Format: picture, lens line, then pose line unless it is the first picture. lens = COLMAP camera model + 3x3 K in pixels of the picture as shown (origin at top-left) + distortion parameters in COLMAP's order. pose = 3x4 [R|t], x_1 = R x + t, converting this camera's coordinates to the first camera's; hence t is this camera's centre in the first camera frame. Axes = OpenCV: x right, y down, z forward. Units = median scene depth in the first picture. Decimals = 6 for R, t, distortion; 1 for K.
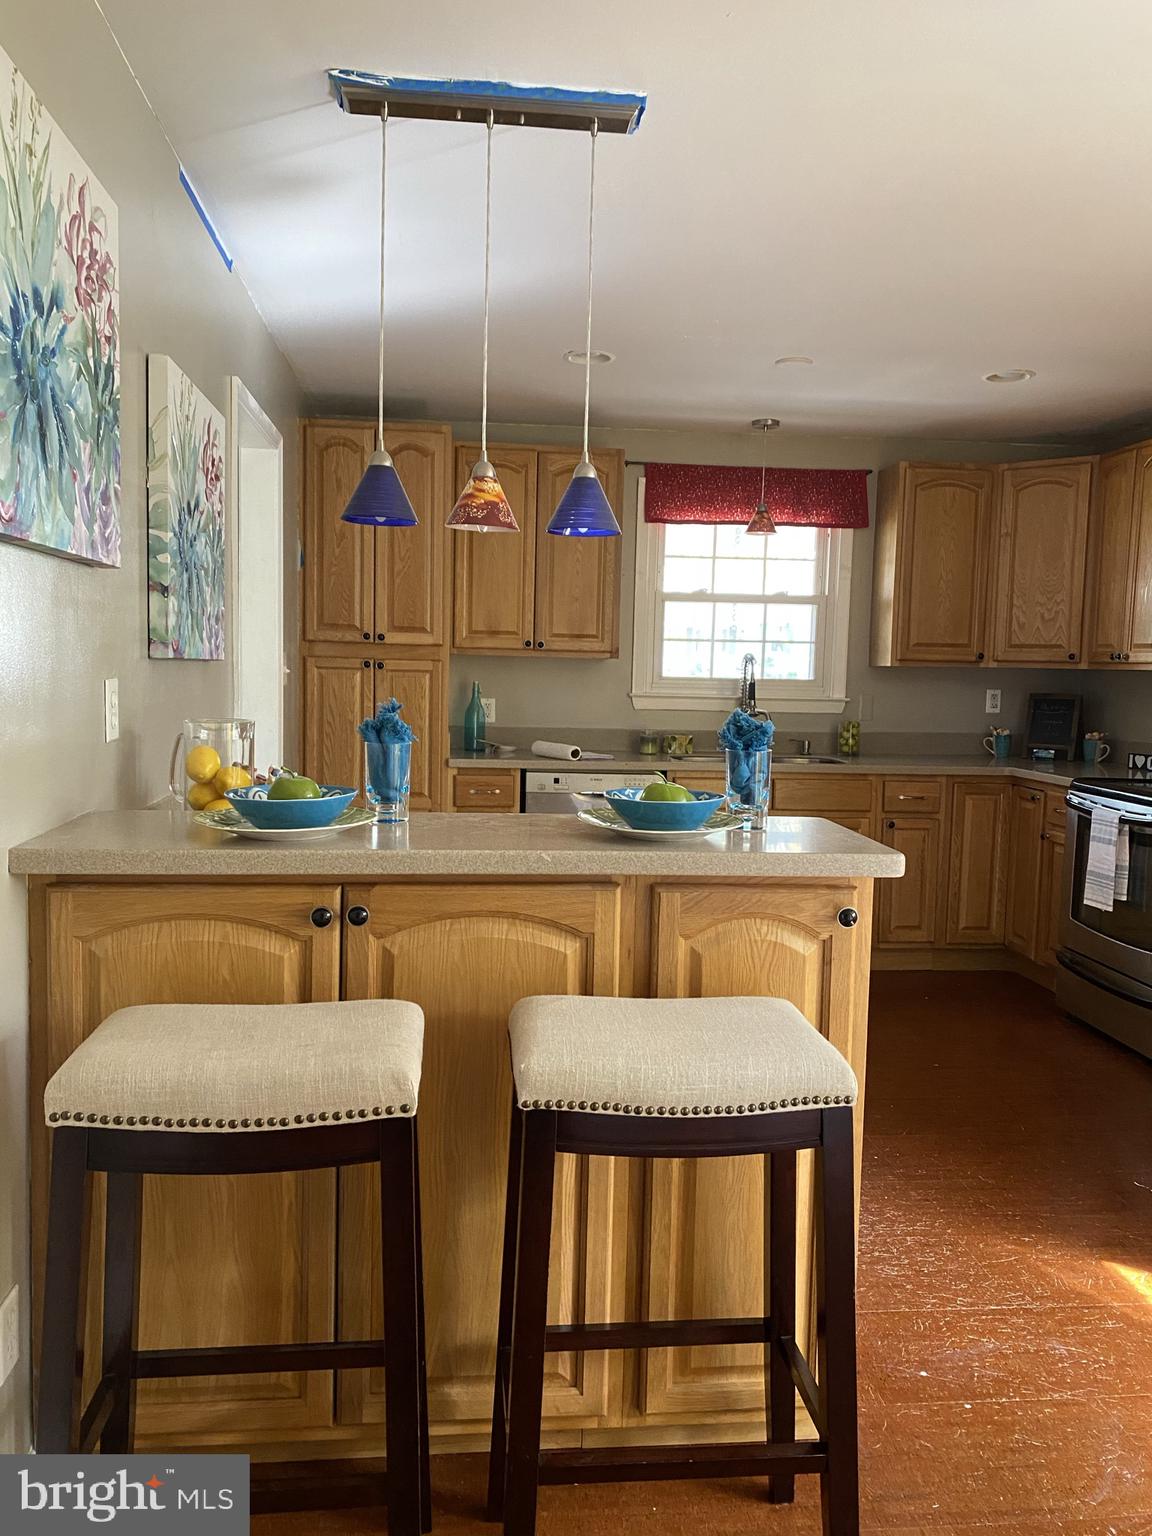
lens RADIAL K [[1171.0, 0, 573.1], [0, 1171.0, 798.8], [0, 0, 1]] dist [0.011543, -0.001875]
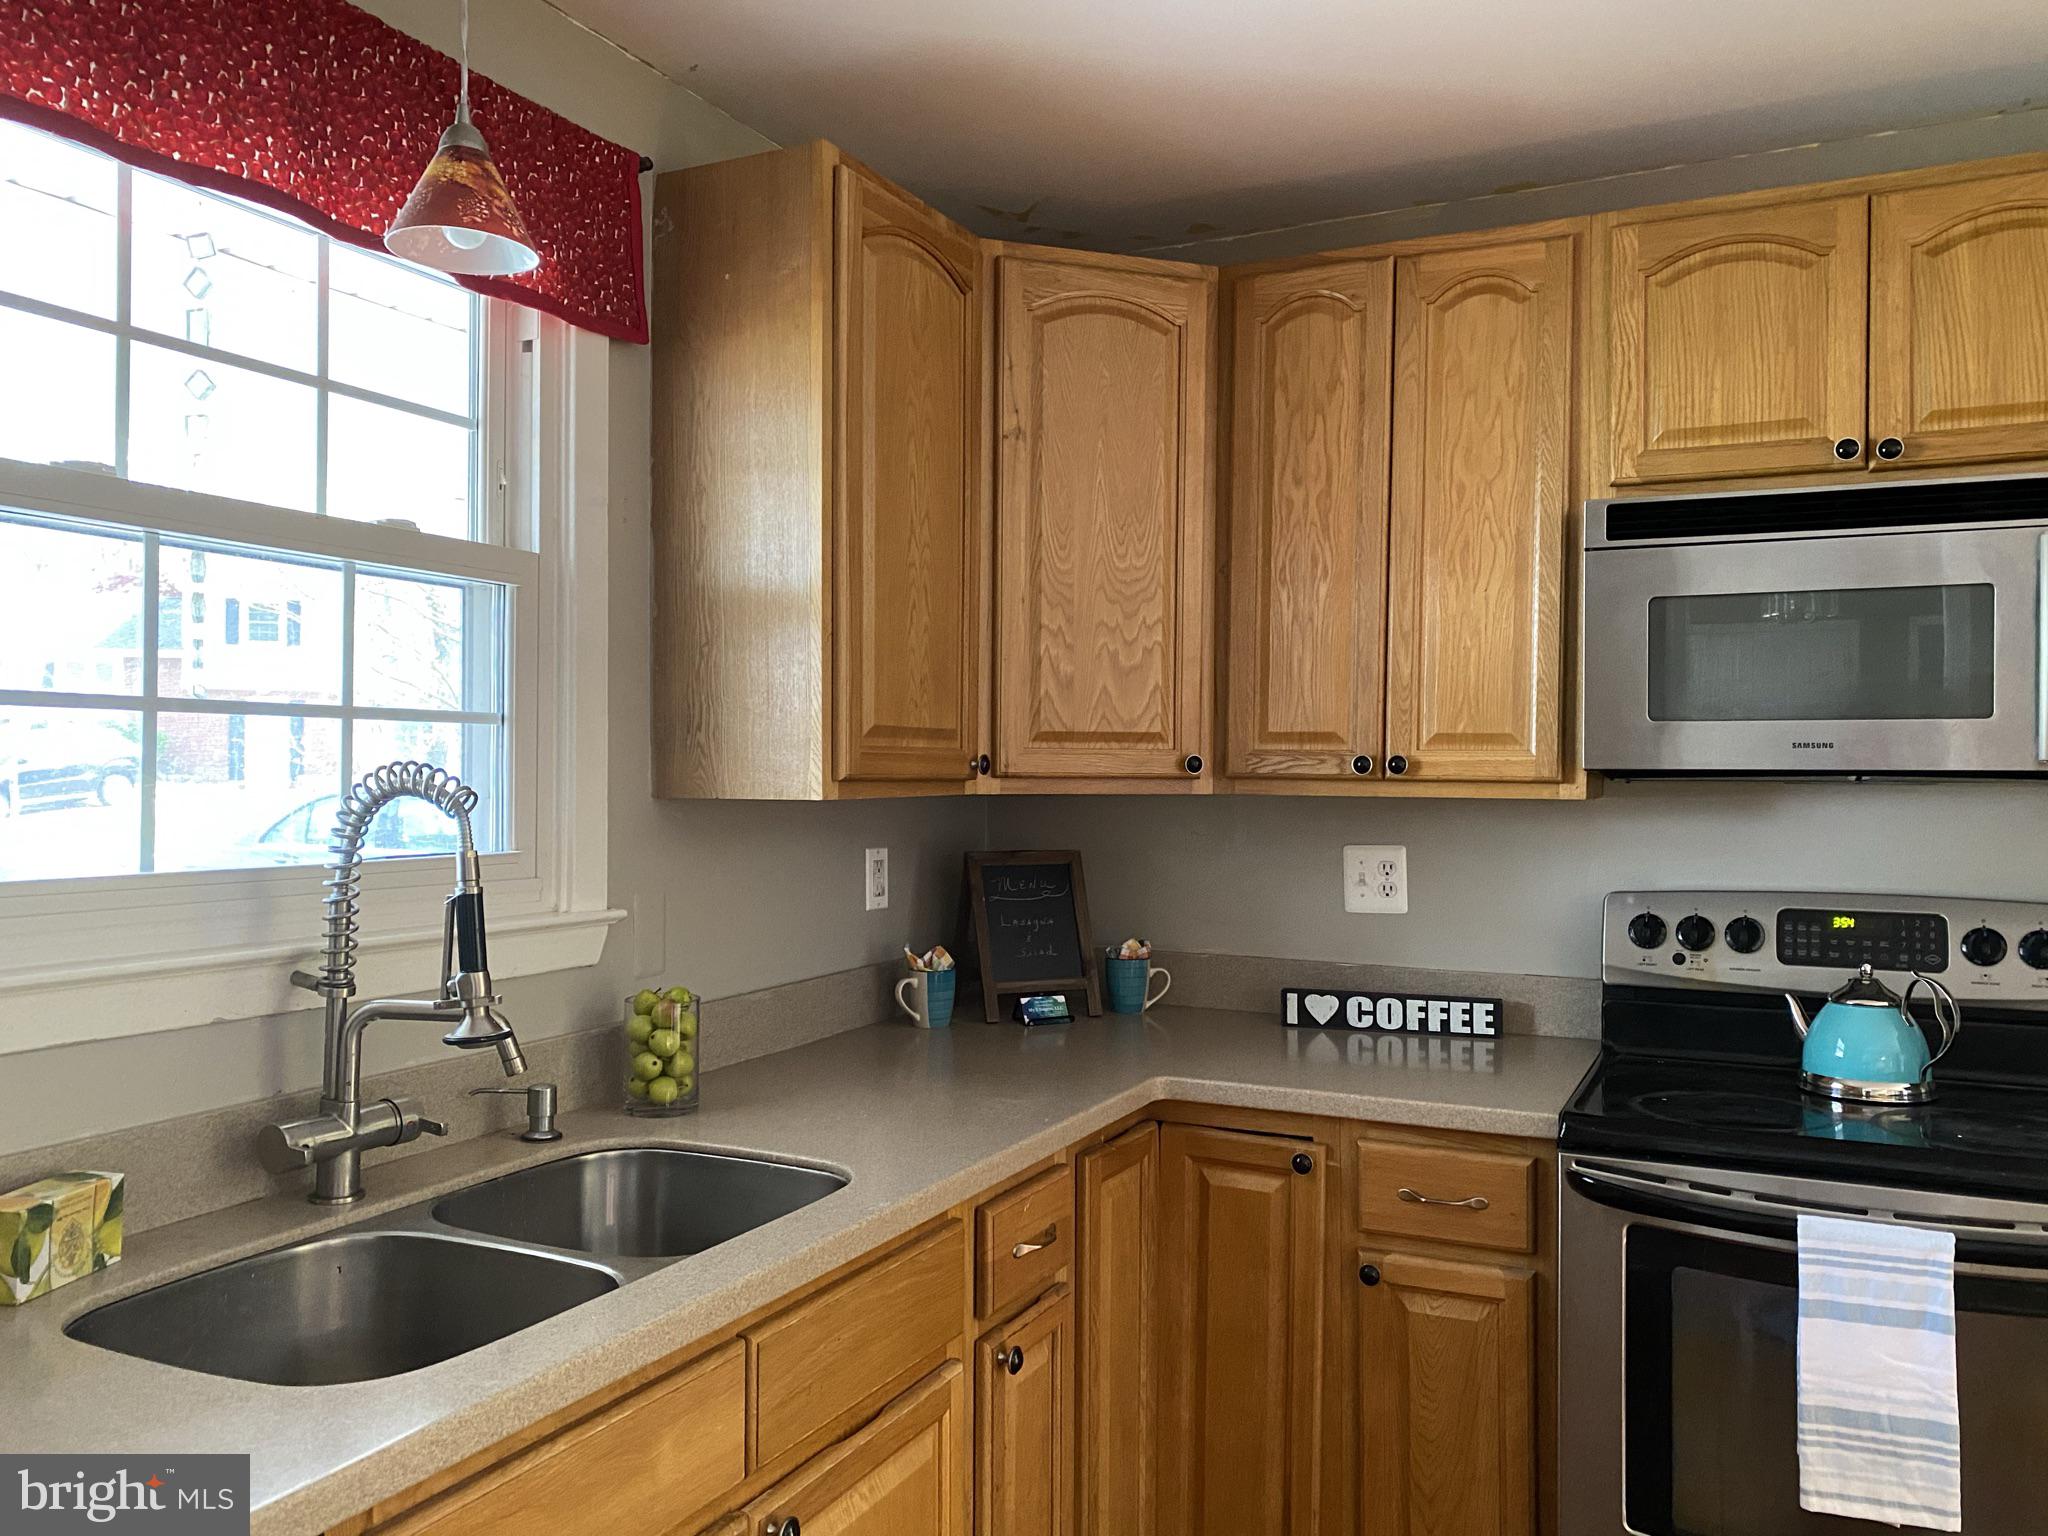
lens RADIAL K [[1561.3, 0, 1028.9], [0, 1561.3, 773.6], [0, 0, 1]] dist [0.011543, -0.001875]
pose [[0.532607, -0.018867, 0.846152, -0.043444], [0.102597, 0.993818, -0.042419, -0.098801], [-0.840121, 0.109405, 0.531250, 0.752131]]
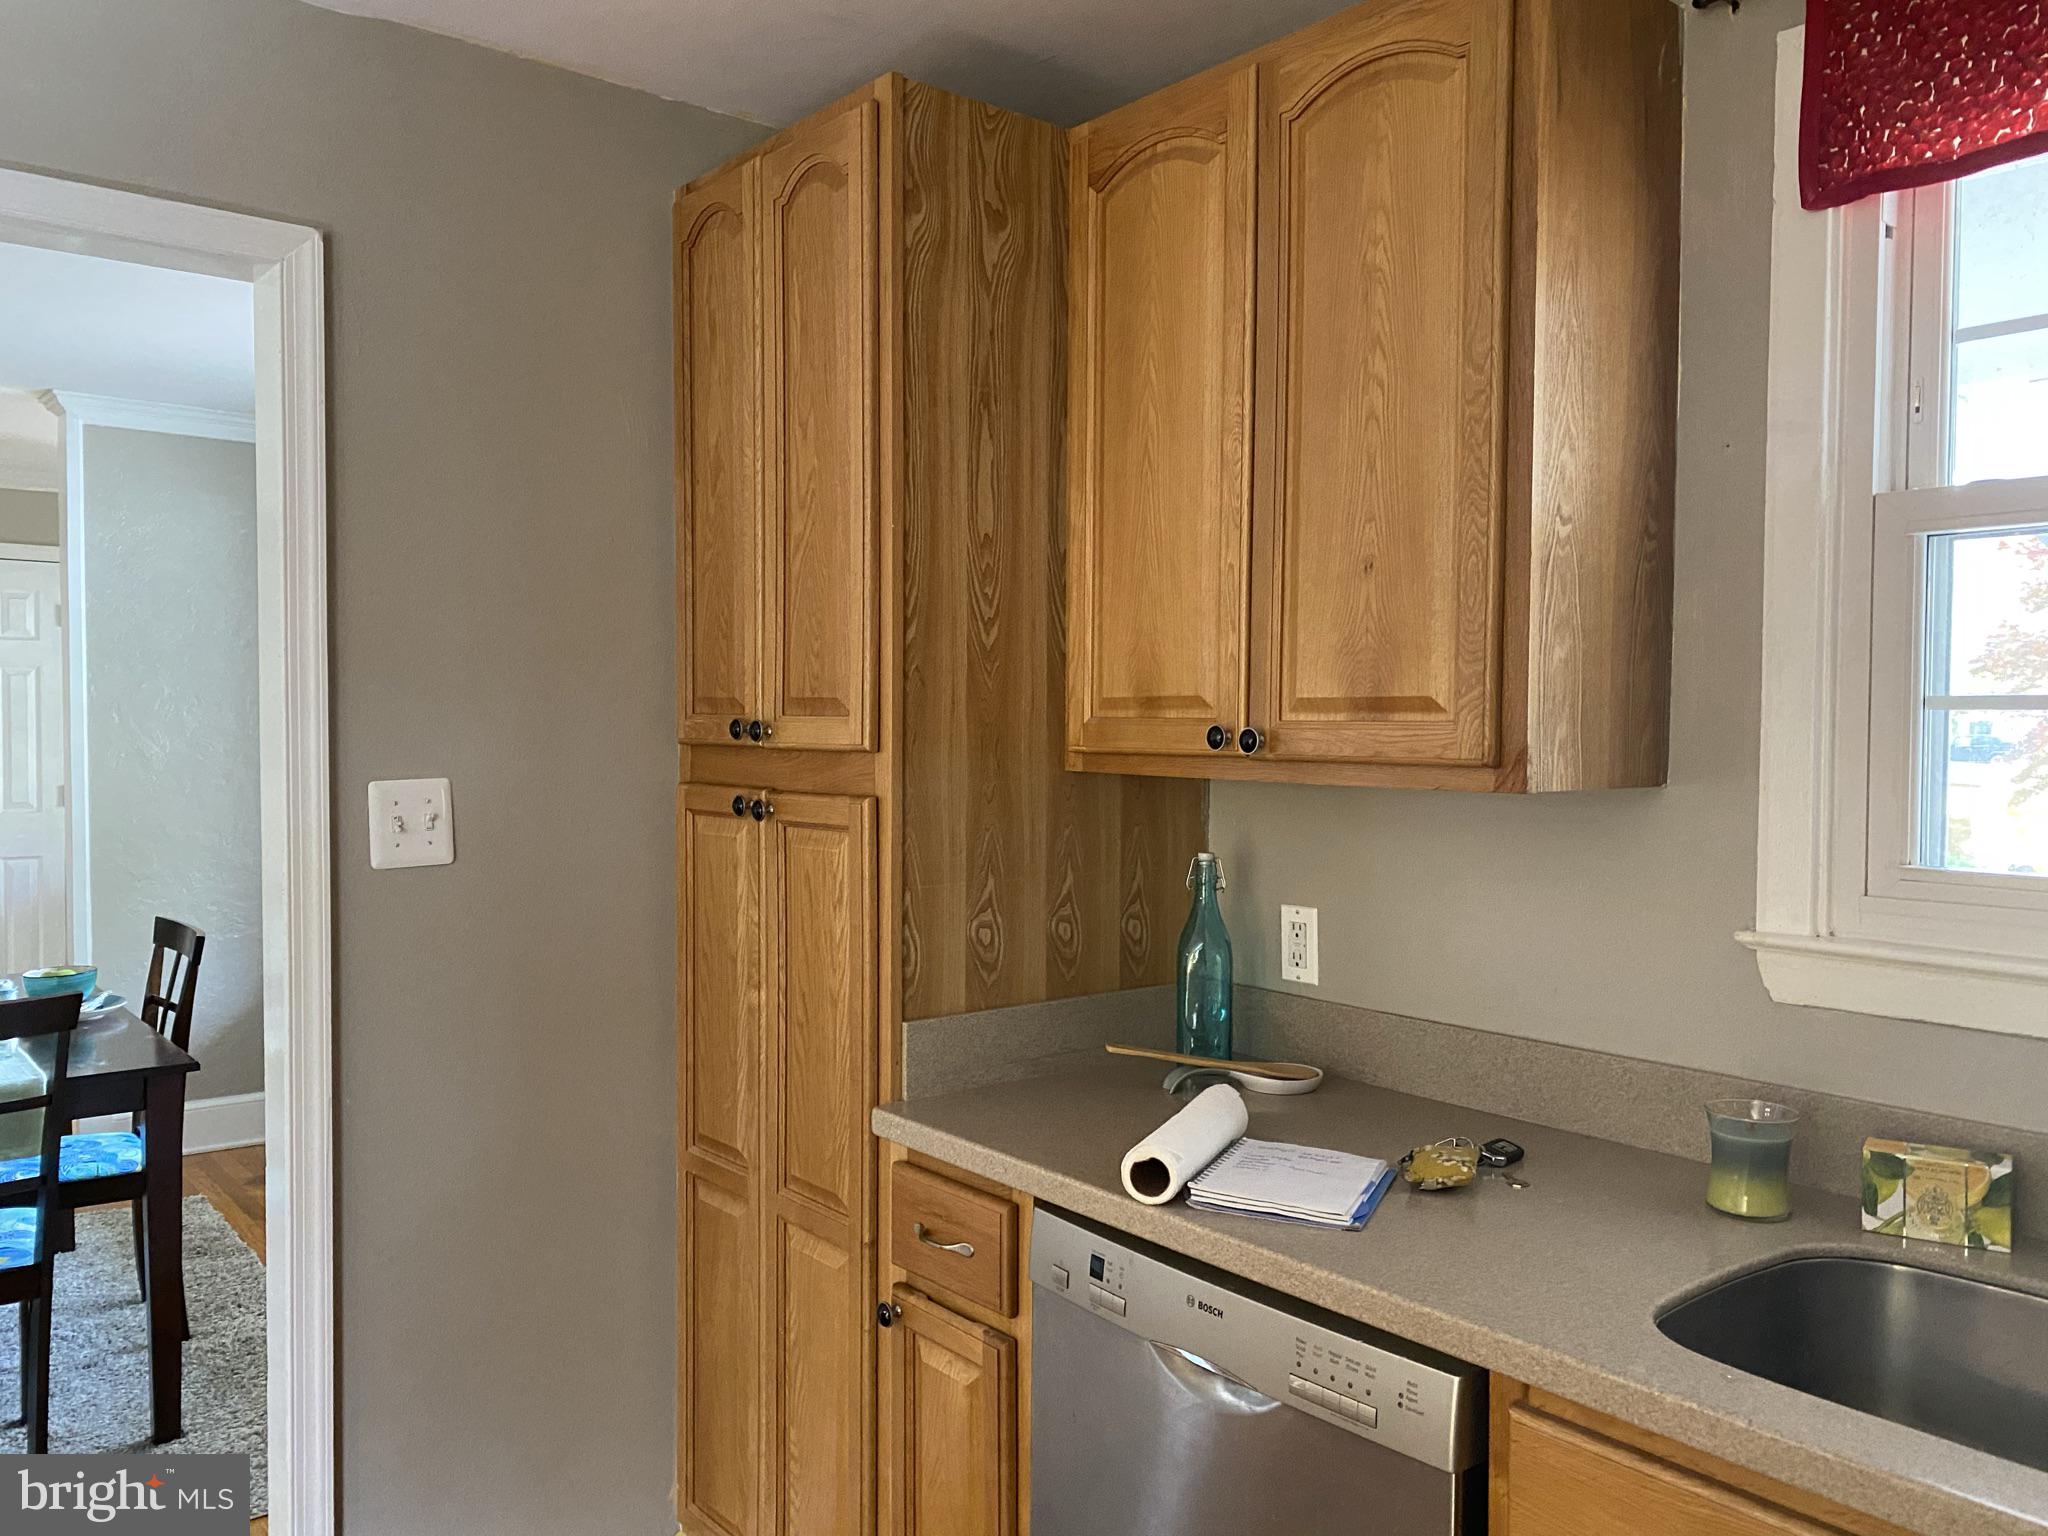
lens RADIAL K [[1561.3, 0, 1028.9], [0, 1561.3, 773.6], [0, 0, 1]] dist [0.011543, -0.001875]
pose [[0.543140, 0.002967, -0.839637, 0.247608], [-0.085267, 0.995019, -0.051641, -0.097363], [0.835301, 0.099642, 0.540688, 0.737445]]
